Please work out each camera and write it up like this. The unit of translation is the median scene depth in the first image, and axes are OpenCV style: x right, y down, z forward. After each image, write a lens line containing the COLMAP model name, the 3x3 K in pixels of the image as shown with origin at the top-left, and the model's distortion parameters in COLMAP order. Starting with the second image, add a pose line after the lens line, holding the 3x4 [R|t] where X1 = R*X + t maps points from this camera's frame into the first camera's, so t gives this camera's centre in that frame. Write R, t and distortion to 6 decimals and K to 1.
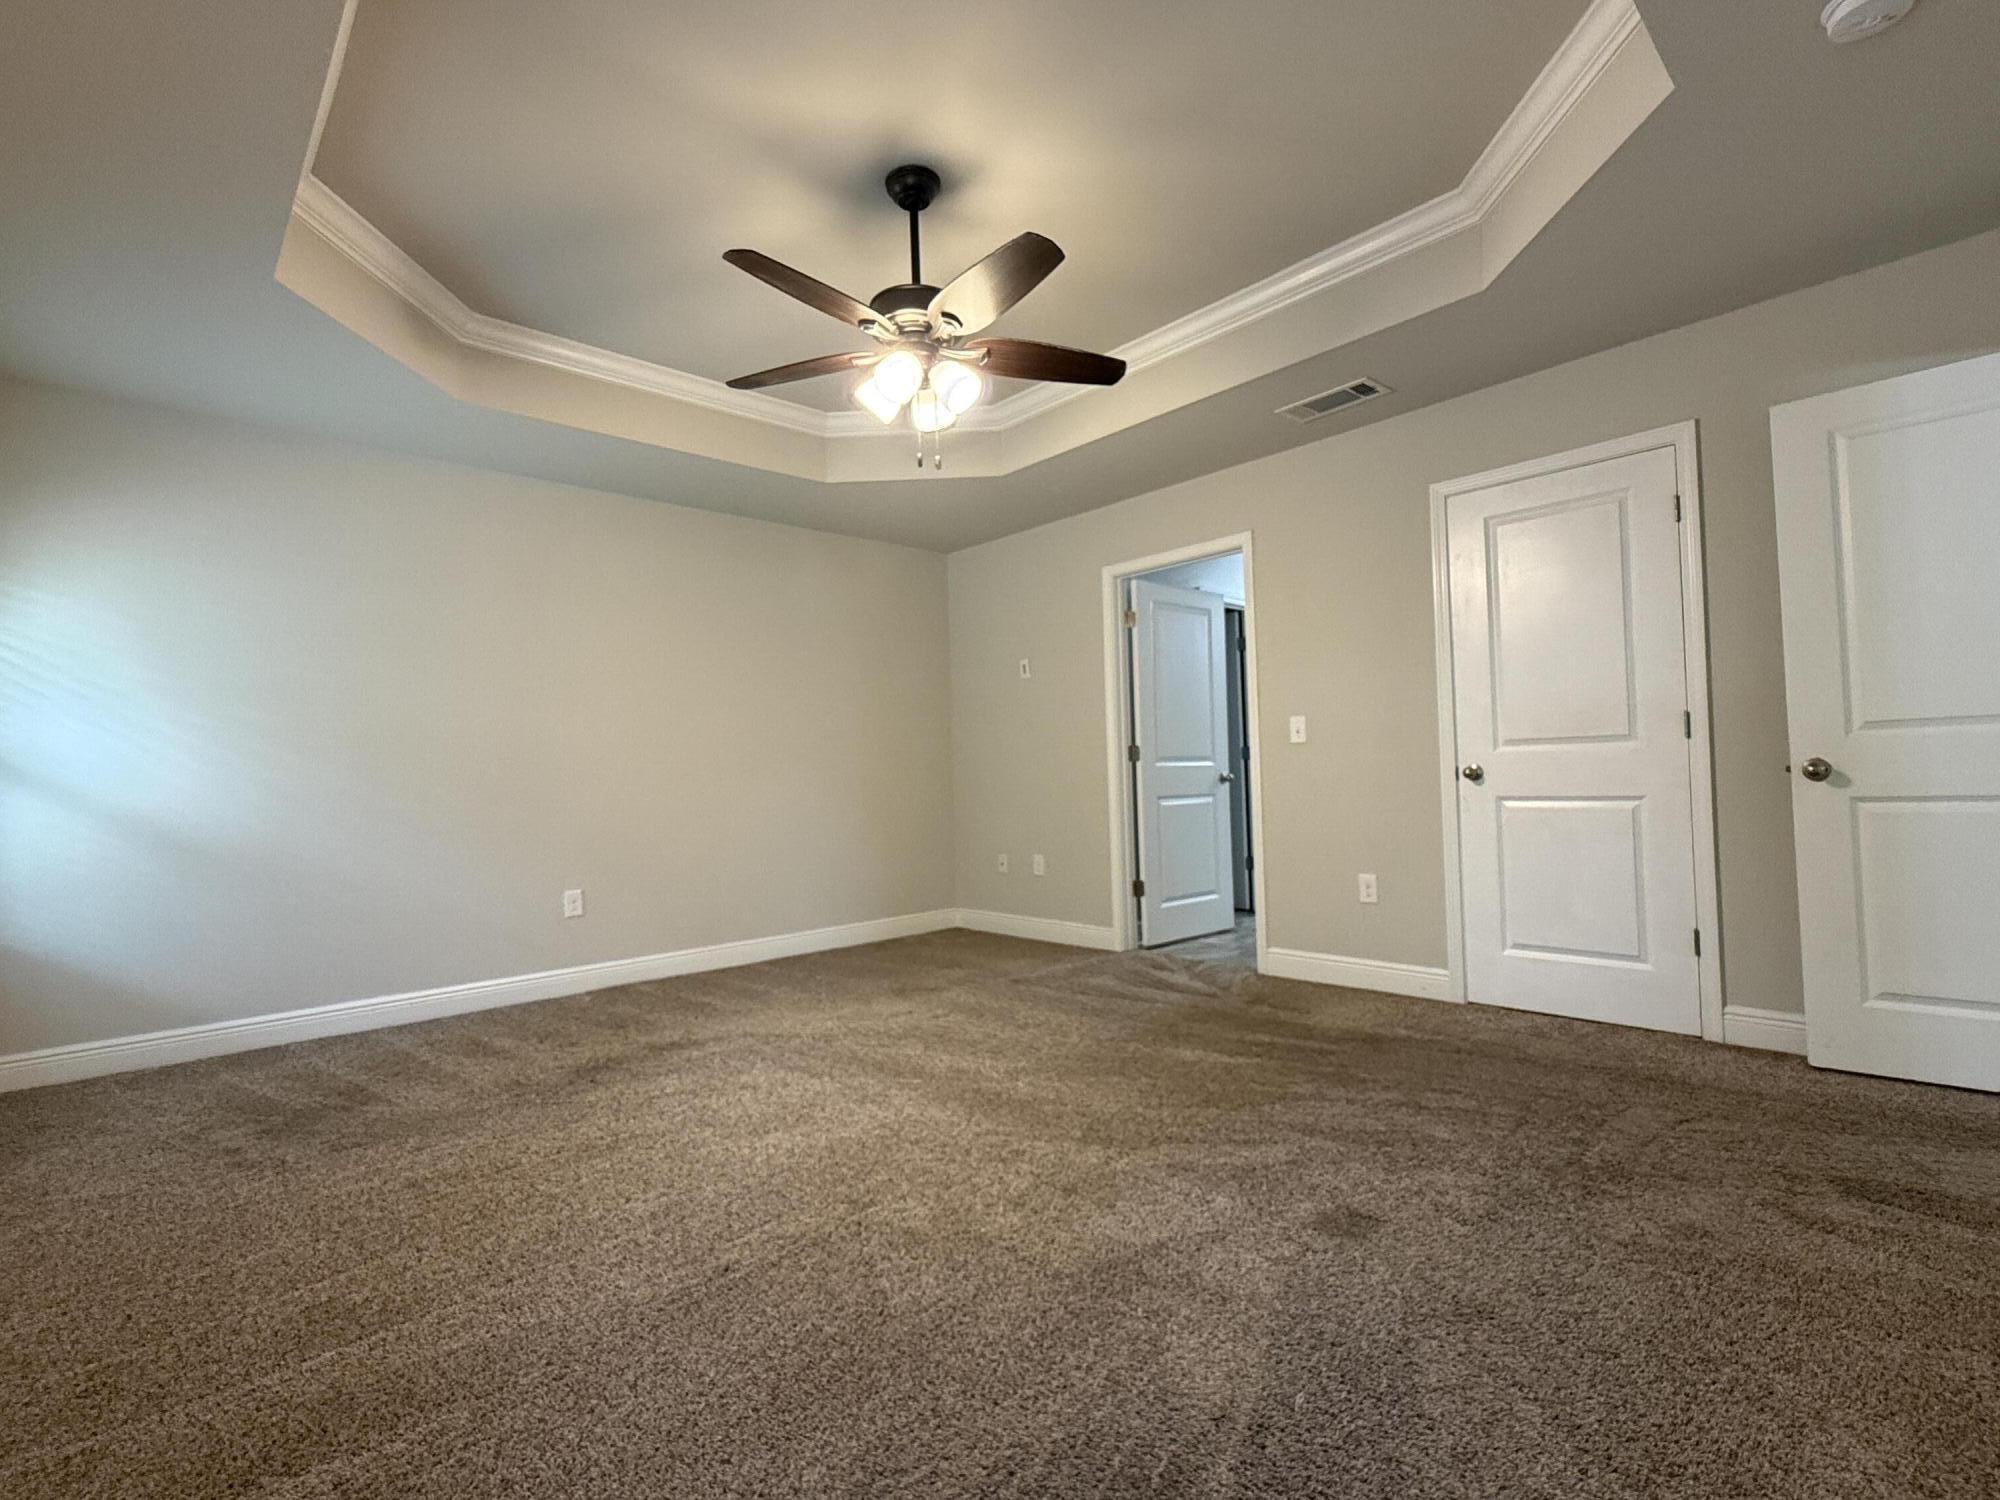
lens RADIAL K [[921.3, 0, 994.6], [0, 921.3, 756.9], [0, 0, 1]] dist [0.000728, -0.000485]
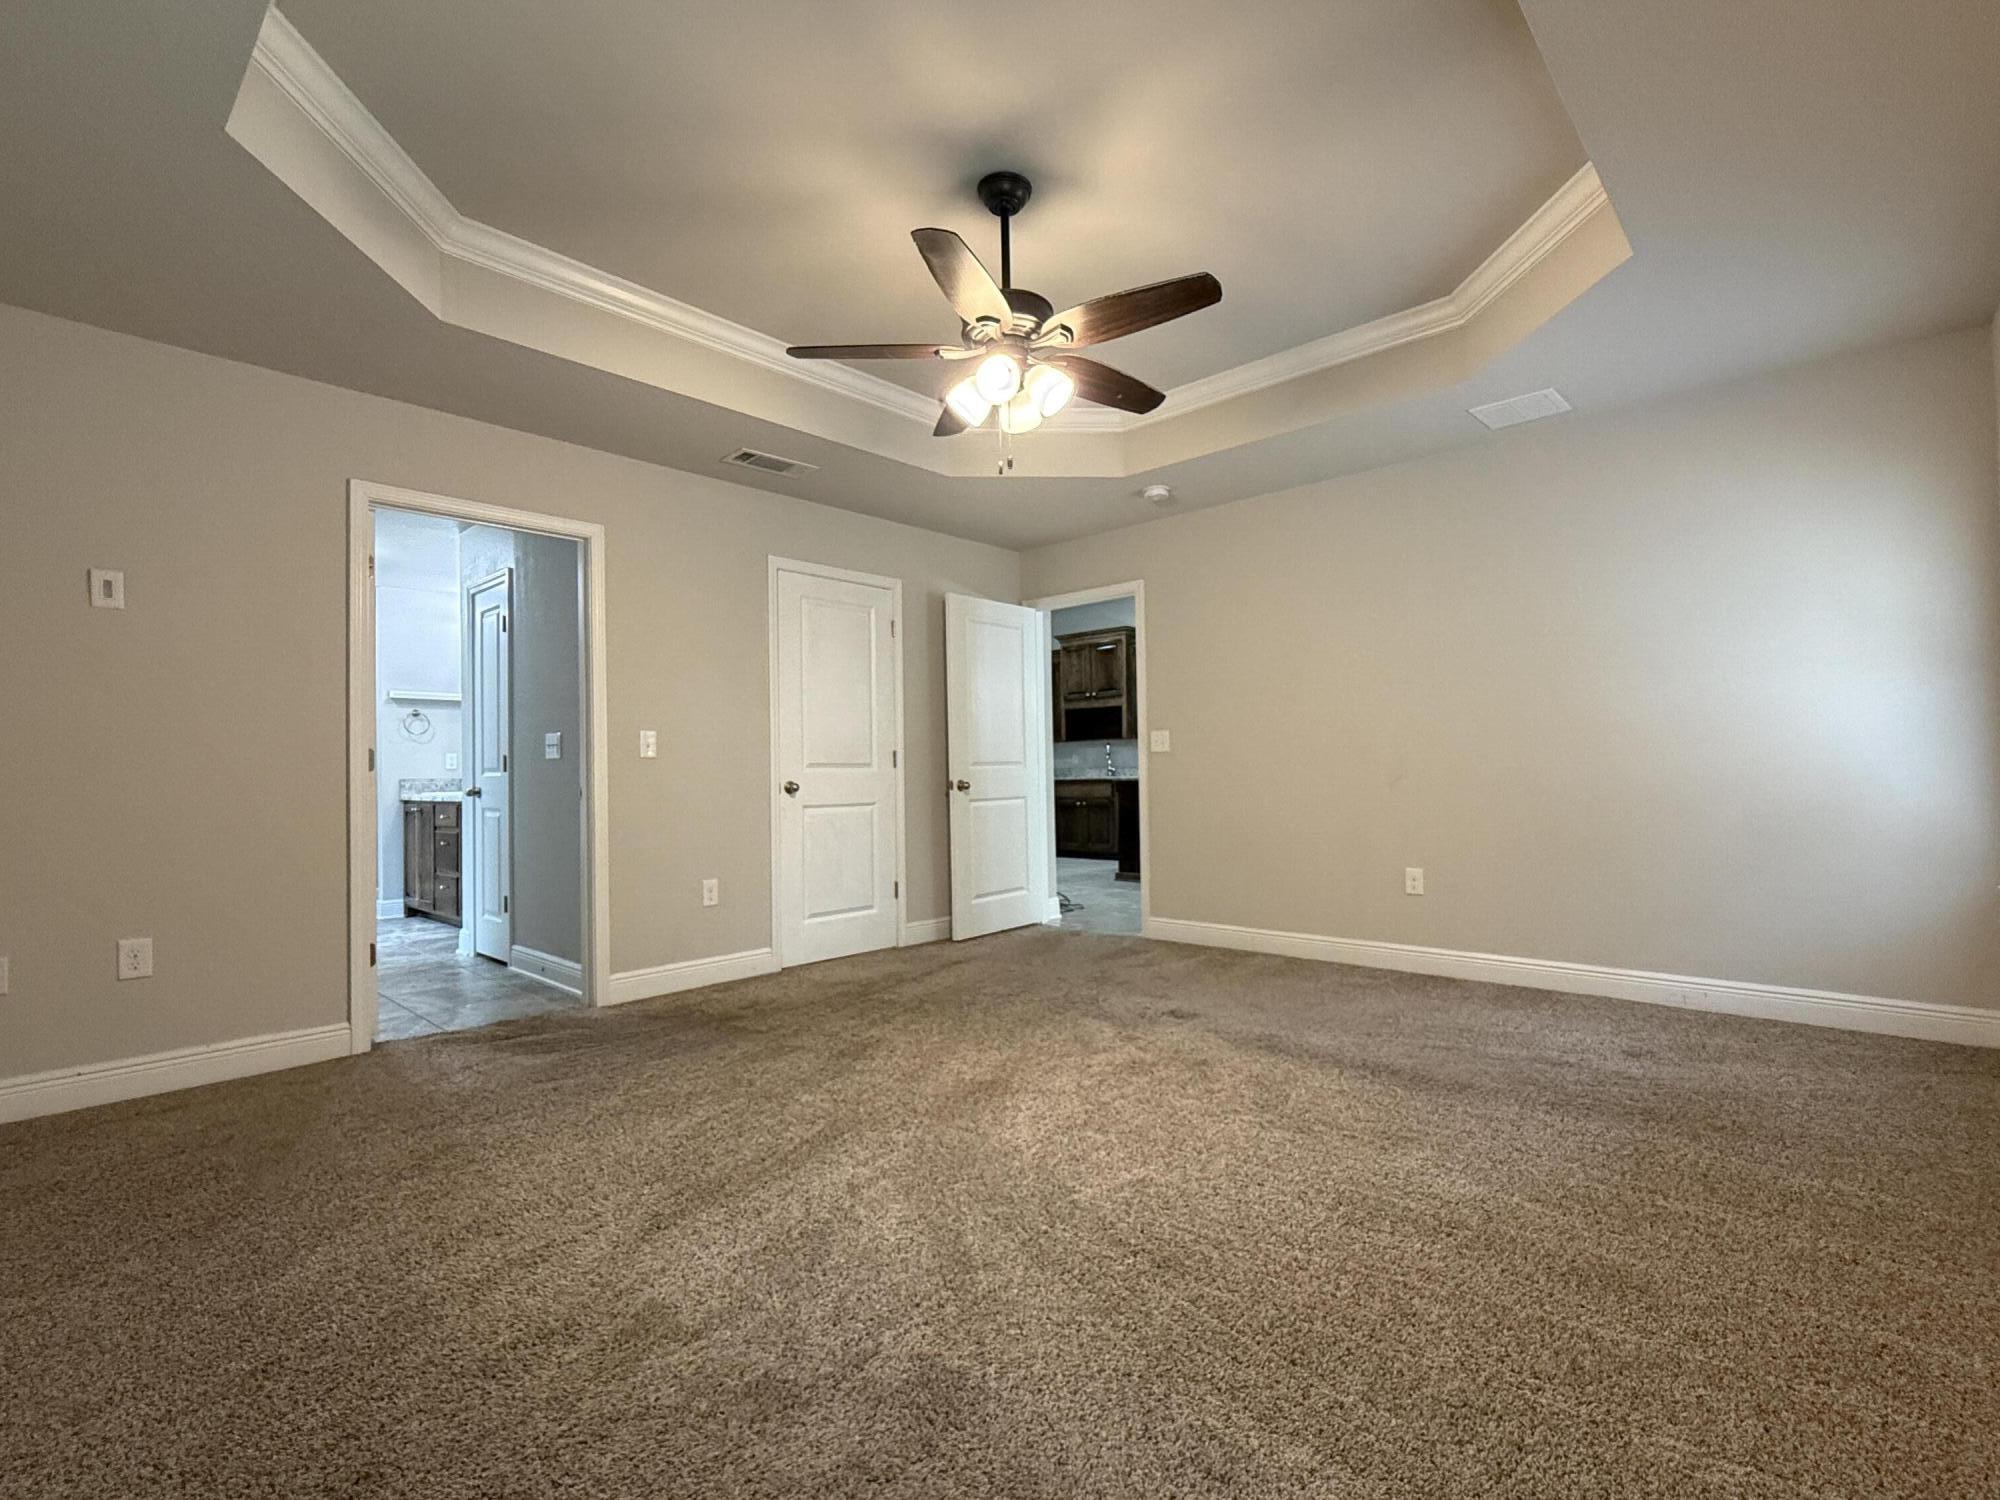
lens RADIAL K [[925.2, 0, 1000.0], [0, 925.2, 750.0], [0, 0, 1]] dist [-0.000218, -0.000219]
pose [[-0.069832, 0.058091, 0.995866, -0.923417], [-0.002247, 0.998291, -0.058390, 0.046346], [-0.997556, -0.006315, -0.069582, 0.927204]]
